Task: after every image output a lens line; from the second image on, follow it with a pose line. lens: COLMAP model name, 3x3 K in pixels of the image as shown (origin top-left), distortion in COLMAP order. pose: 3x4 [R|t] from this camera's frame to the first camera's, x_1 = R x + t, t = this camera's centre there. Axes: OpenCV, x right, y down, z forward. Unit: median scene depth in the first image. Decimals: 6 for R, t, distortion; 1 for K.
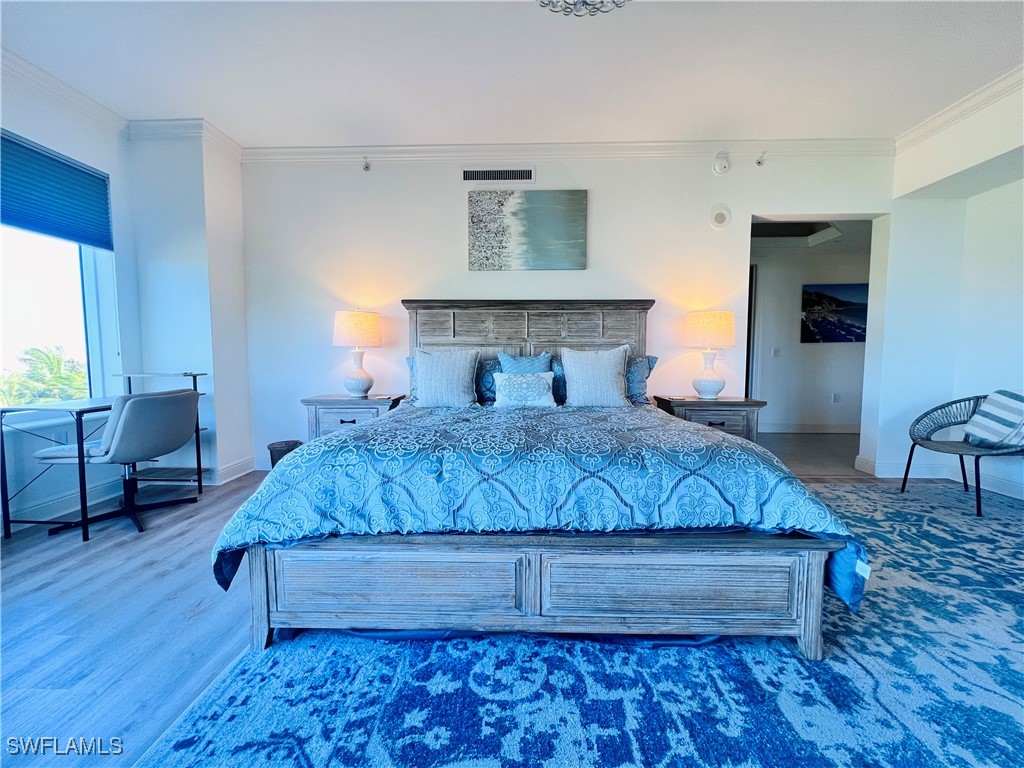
lens RADIAL K [[405.8, 0, 510.1], [0, 405.8, 384.1], [0, 0, 1]] dist [-0.005368, 0.000308]
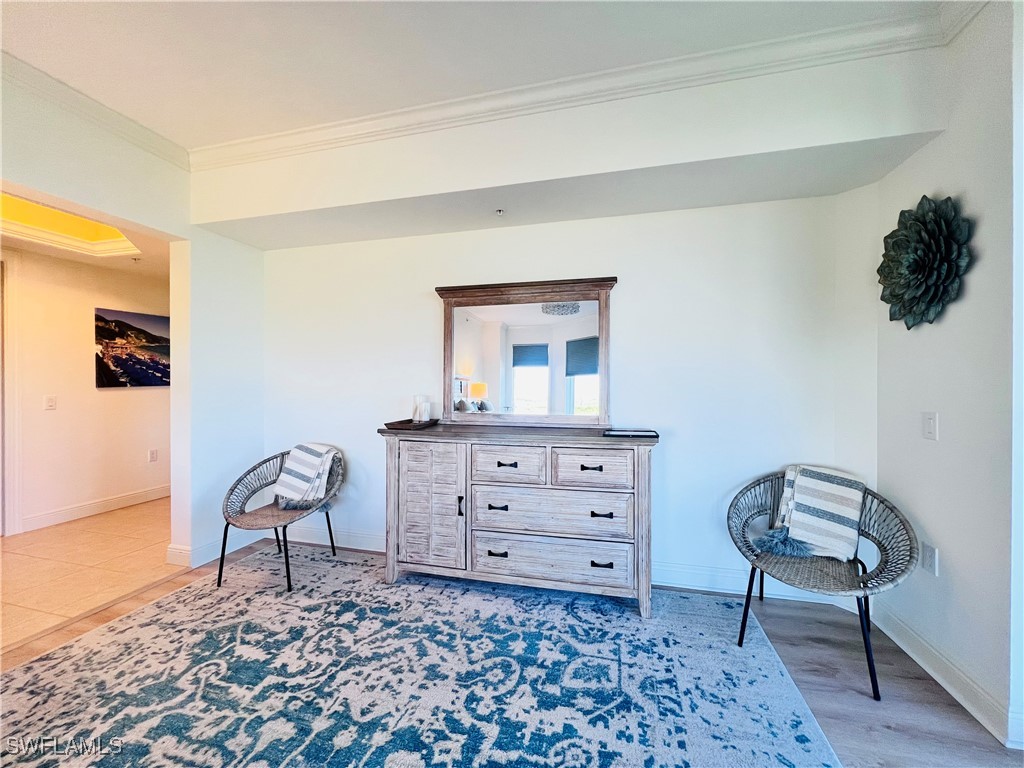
lens RADIAL K [[405.8, 0, 510.1], [0, 405.8, 384.1], [0, 0, 1]] dist [-0.005368, 0.000308]
pose [[0.214464, -0.004089, 0.976723, 0.357451], [0.067272, 0.997678, -0.010595, -0.102973], [-0.974412, 0.067979, 0.214241, 0.267865]]
